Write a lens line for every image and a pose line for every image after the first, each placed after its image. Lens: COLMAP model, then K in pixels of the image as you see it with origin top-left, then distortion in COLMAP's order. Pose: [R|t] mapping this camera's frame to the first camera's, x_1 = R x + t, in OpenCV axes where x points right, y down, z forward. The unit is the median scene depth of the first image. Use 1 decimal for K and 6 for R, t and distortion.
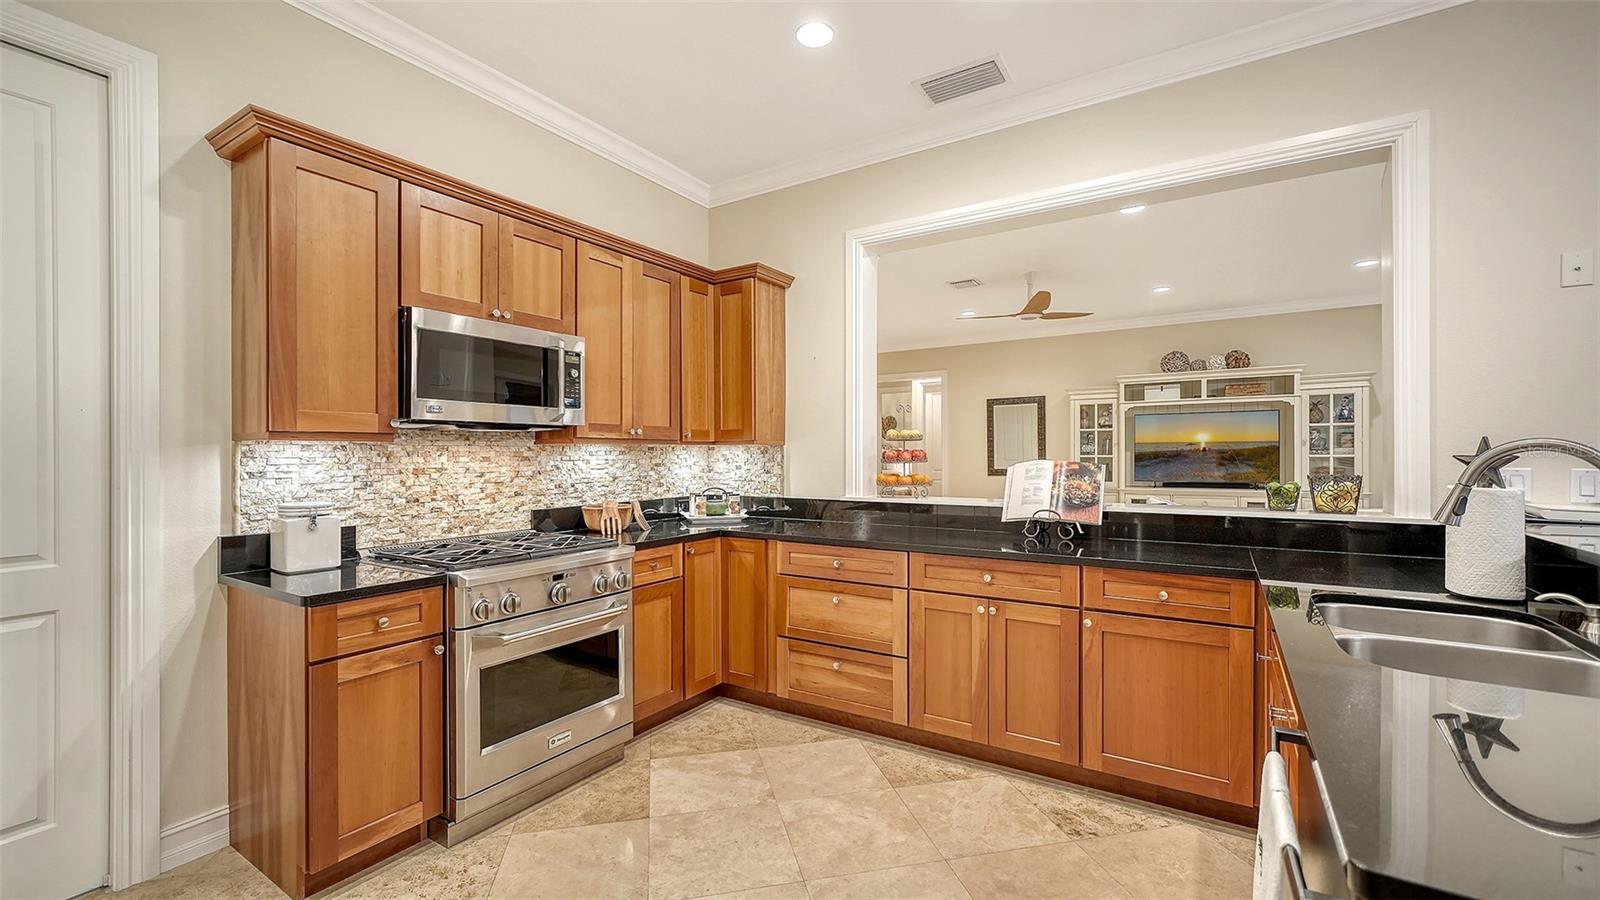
lens RADIAL K [[658.4, 0, 793.3], [0, 658.4, 446.0], [0, 0, 1]] dist [0.000453, 0.001954]
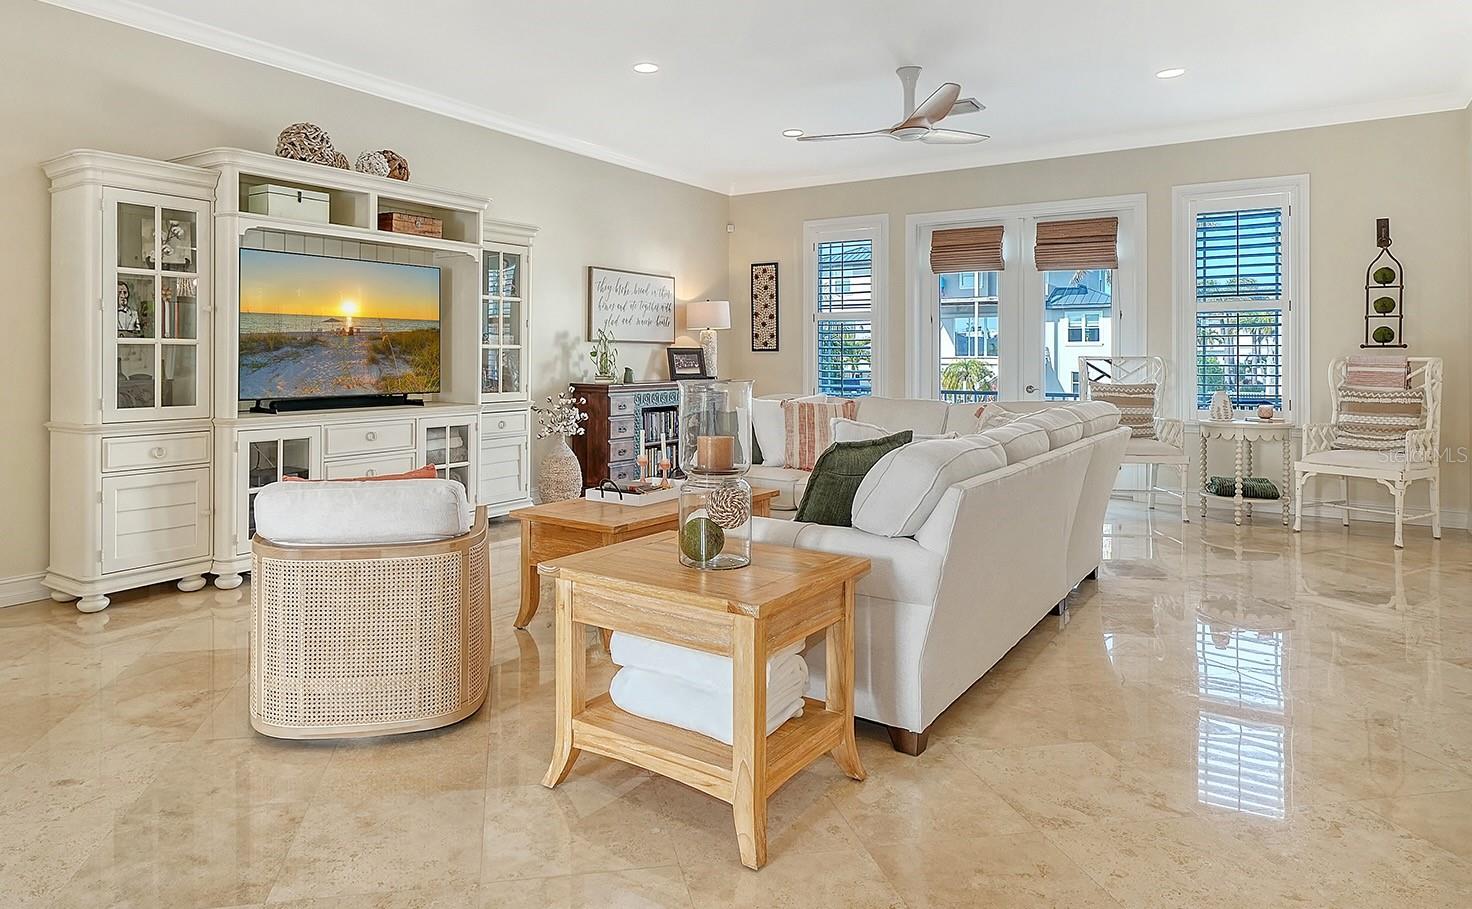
lens RADIAL K [[909.0, 0, 664.8], [0, 909.0, 357.0], [0, 0, 1]] dist [0.000384, 0.002946]
pose [[0.031595, 0.004622, 0.999490, -0.155250], [-0.013194, 0.999904, -0.004207, 0.058954], [-0.999414, -0.013054, 0.031653, 1.781408]]
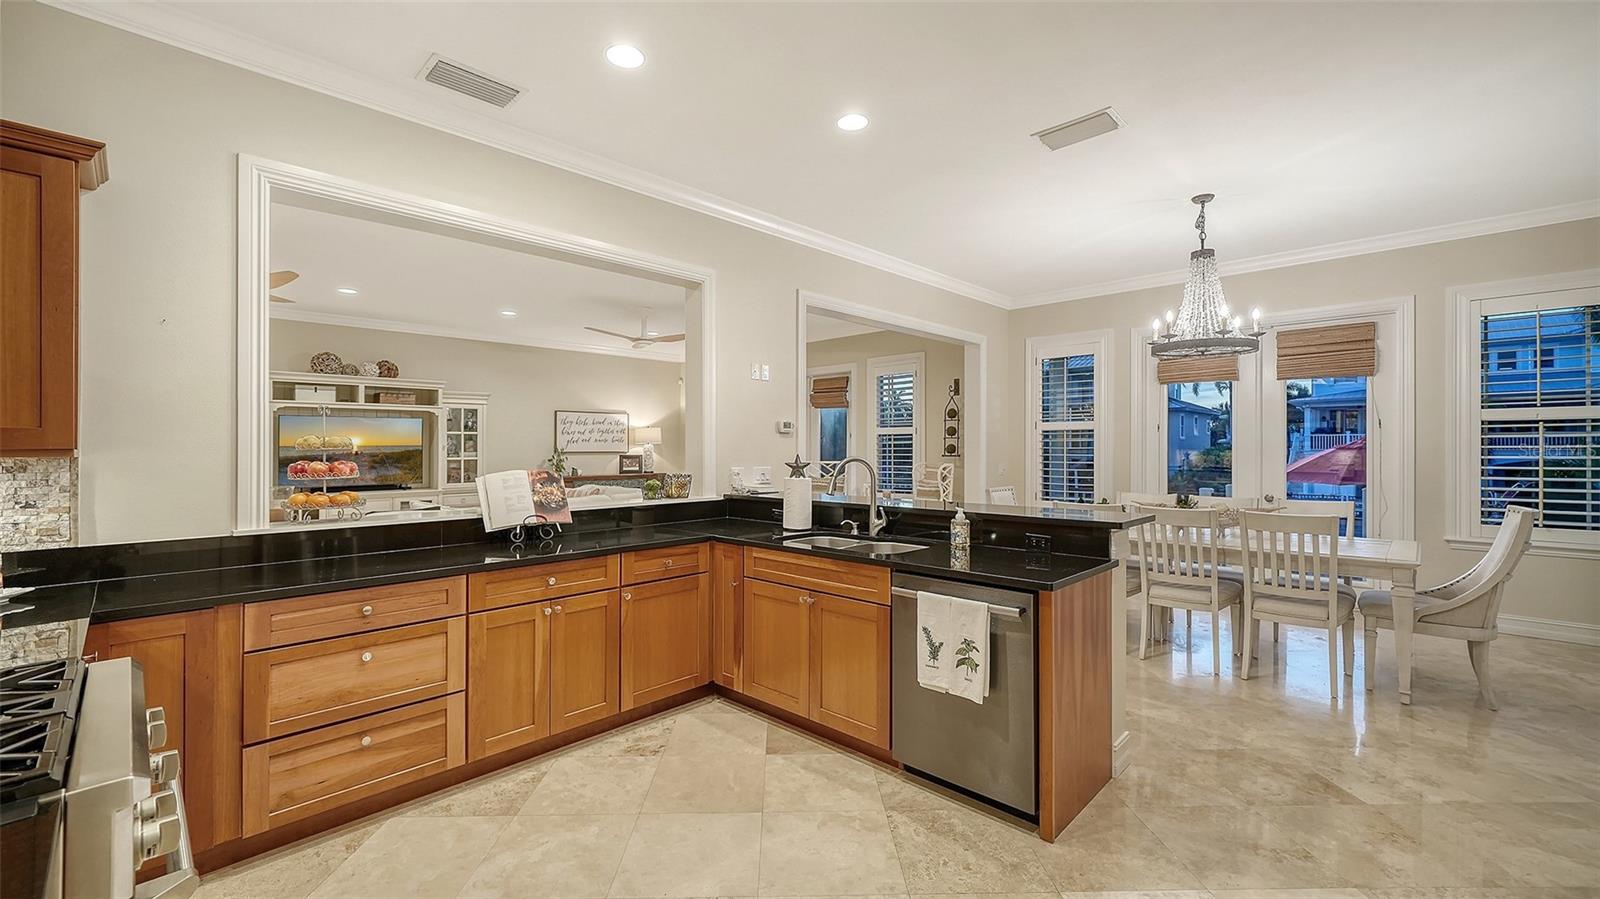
lens RADIAL K [[658.4, 0, 795.2], [0, 658.4, 442.7], [0, 0, 1]] dist [0.000453, 0.001954]
pose [[0.194182, 0.009835, 0.980916, -0.587089], [-0.006873, 0.999939, -0.008665, -0.017918], [-0.980941, -0.005059, 0.194237, 0.333399]]
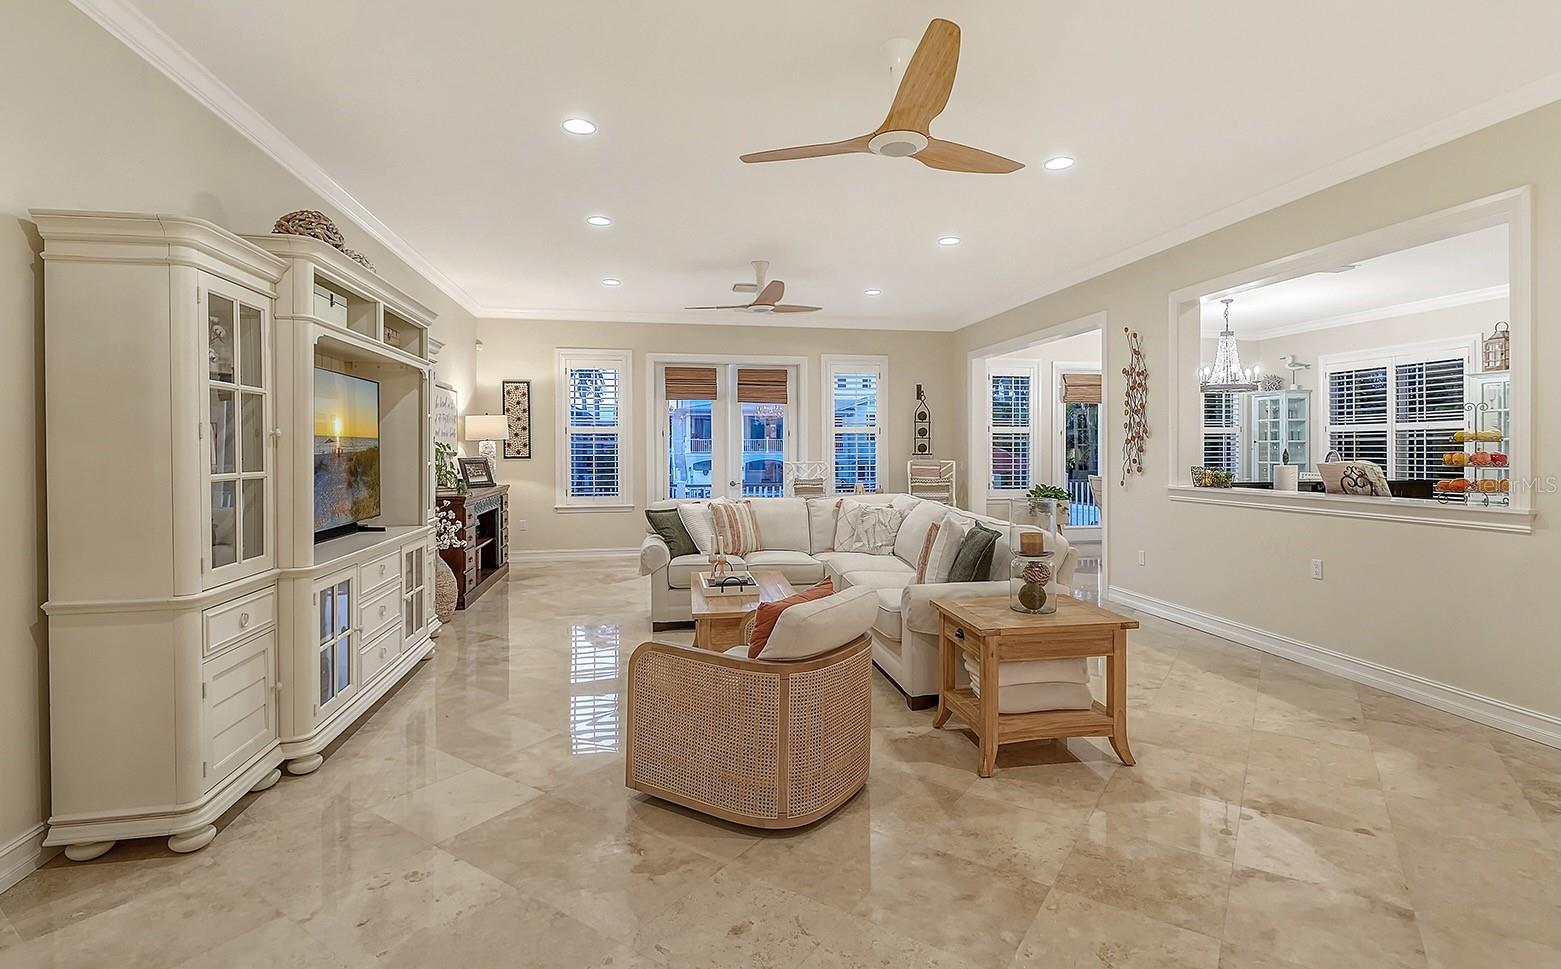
lens RADIAL K [[741.0, 0, 807.3], [0, 741.0, 458.3], [0, 0, 1]] dist [-0.002370, -0.001614]
pose [[-0.708811, -0.001924, 0.705396, 0.116926], [-0.000832, 0.999998, 0.001892, 0.016117], [-0.705398, 0.000754, -0.708811, 2.732238]]
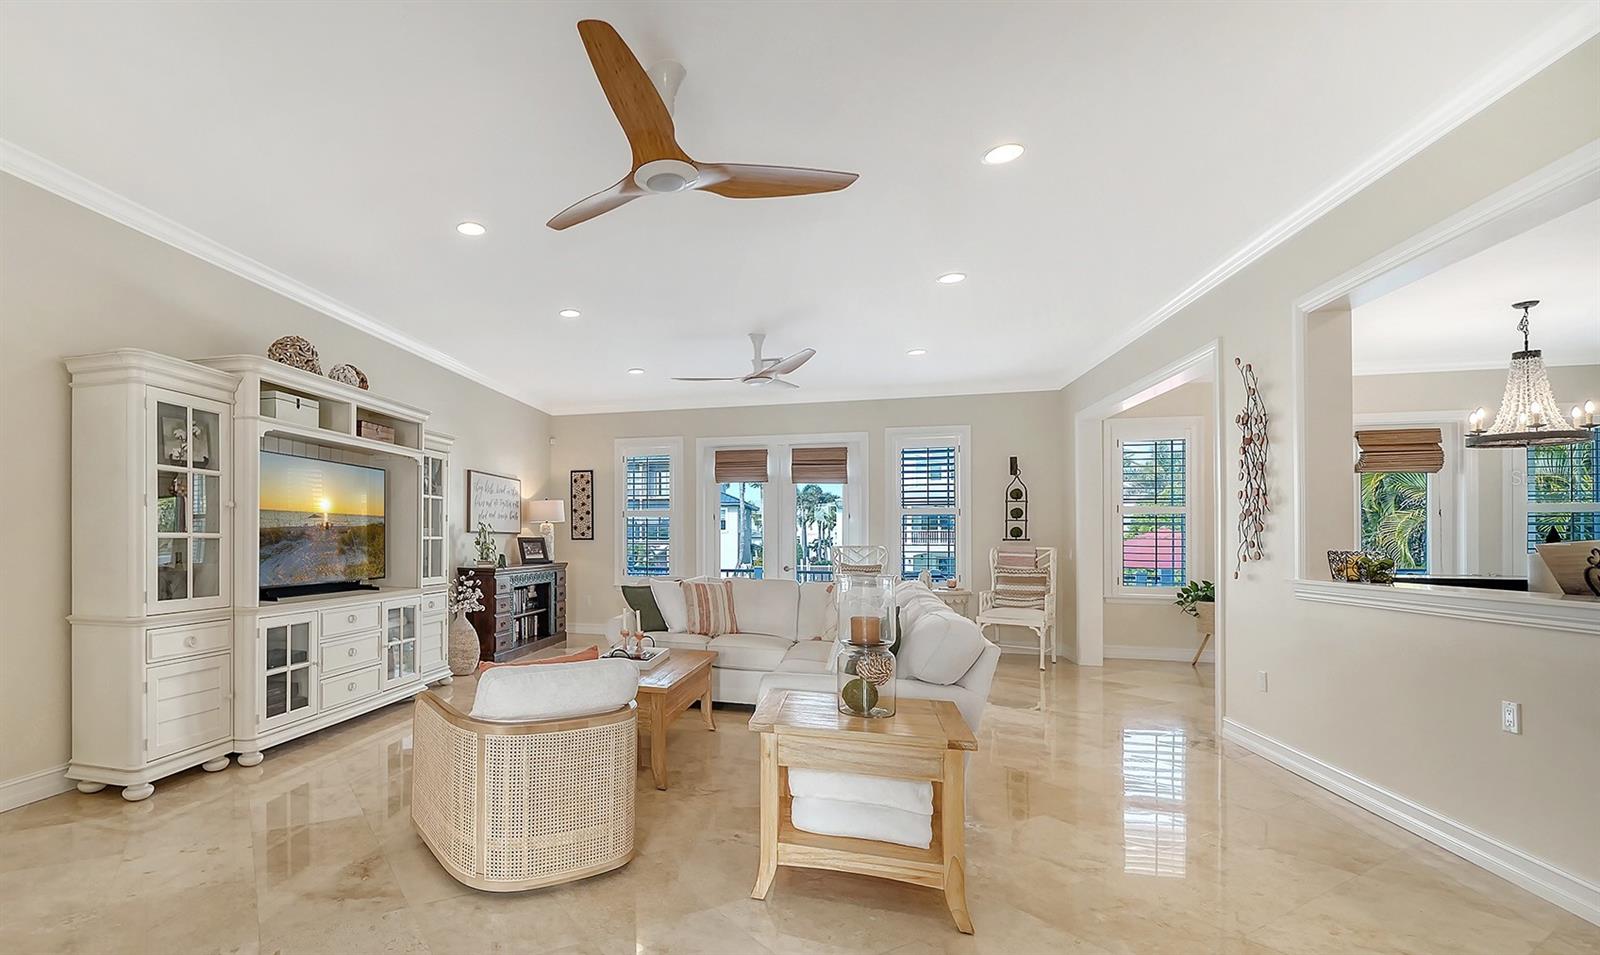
lens RADIAL K [[727.9, 0, 604.8], [0, 727.9, 542.9], [0, 0, 1]] dist [-0.007334, -0.001161]
pose [[-0.272194, 0.000073, 0.962242, -0.090319], [-0.014187, 0.999891, -0.004088, 0.046299], [-0.962138, -0.014764, -0.272164, 2.272282]]
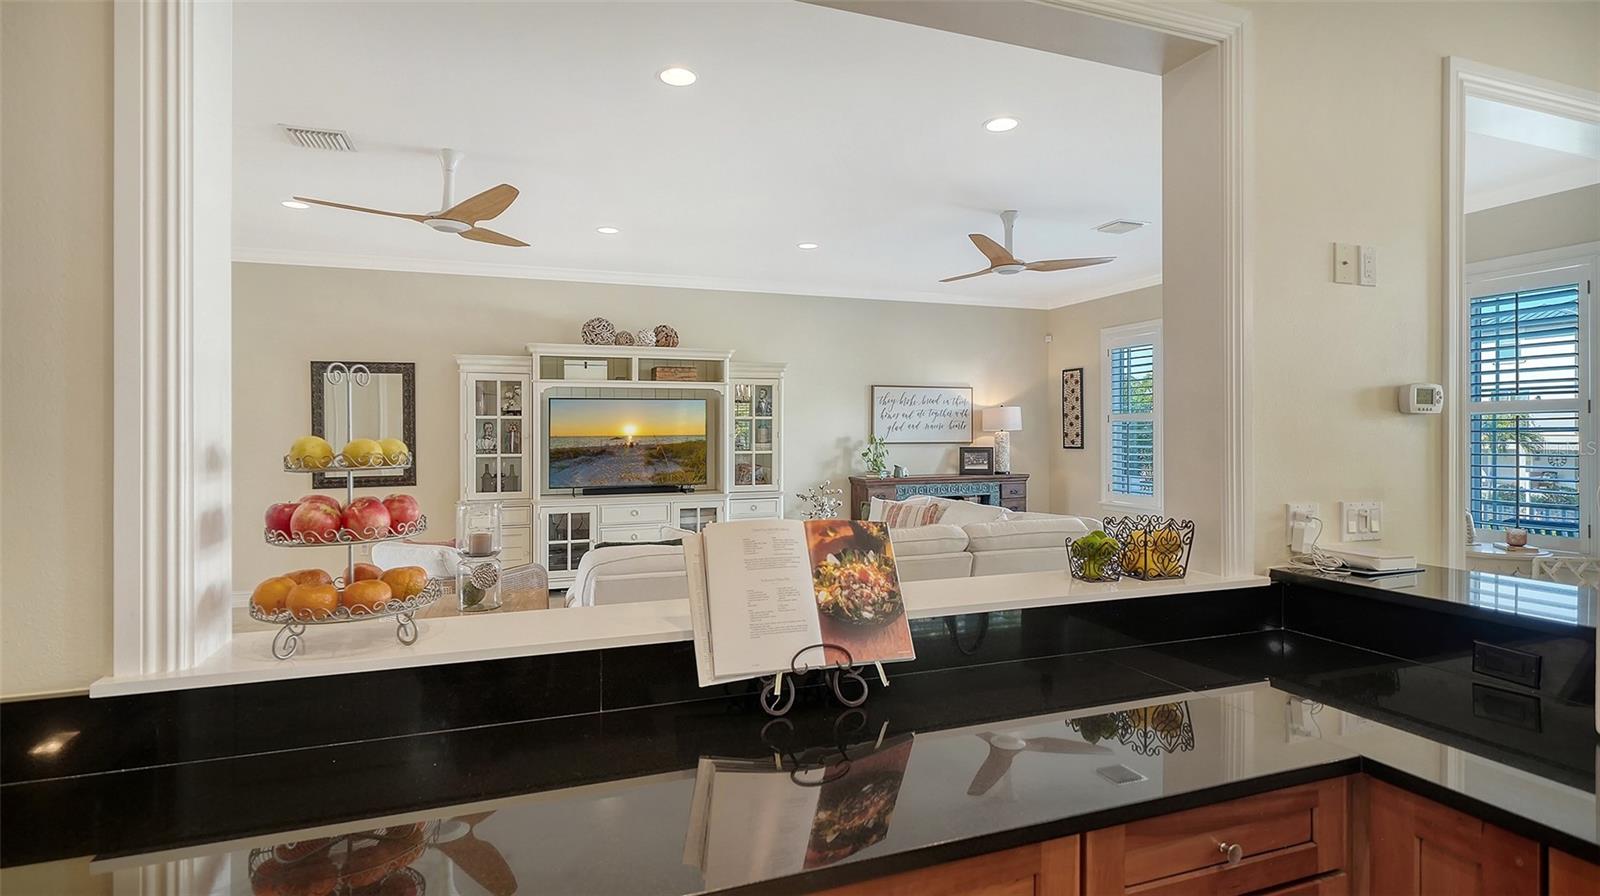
lens RADIAL K [[776.1, 0, 796.0], [0, 776.1, 421.1], [0, 0, 1]] dist [0.003984, -0.000506]
pose [[0.599289, 0.013974, 0.800411, -0.013653], [-0.007820, 0.999902, -0.011602, -0.035087], [-0.800495, 0.000694, 0.599340, 0.681171]]
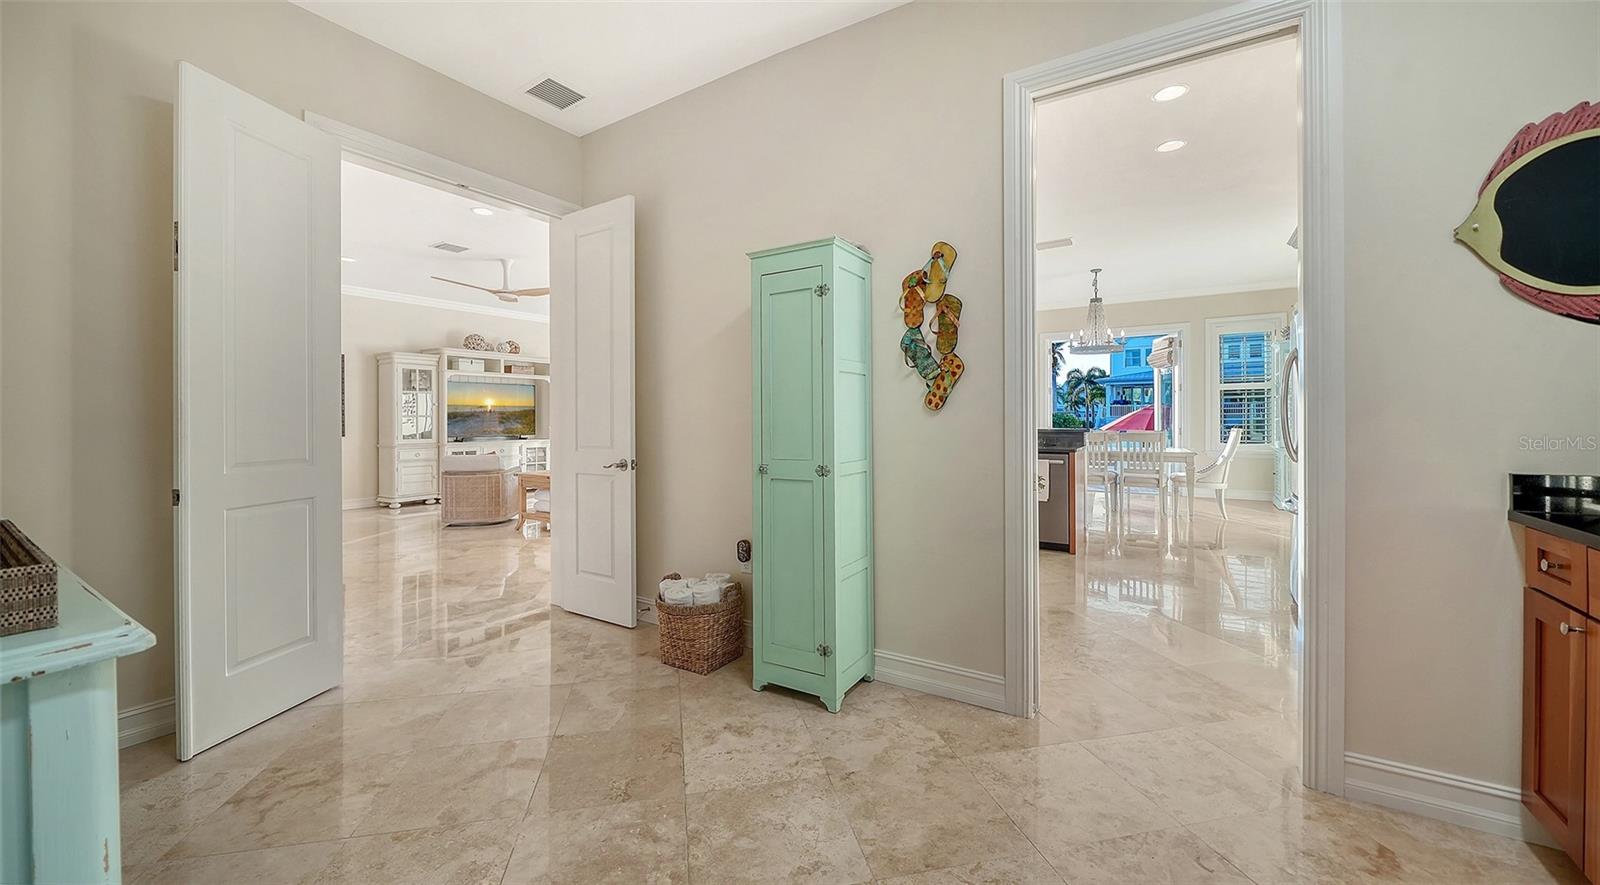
lens RADIAL K [[596.6, 0, 801.4], [0, 596.6, 416.7], [0, 0, 1]] dist [0.008614, 0.000005]
pose [[-0.002966, 0.005718, 0.999979, -1.417684], [-0.004935, 0.999971, -0.005733, 0.048046], [-0.999983, -0.004952, -0.002938, 0.927143]]
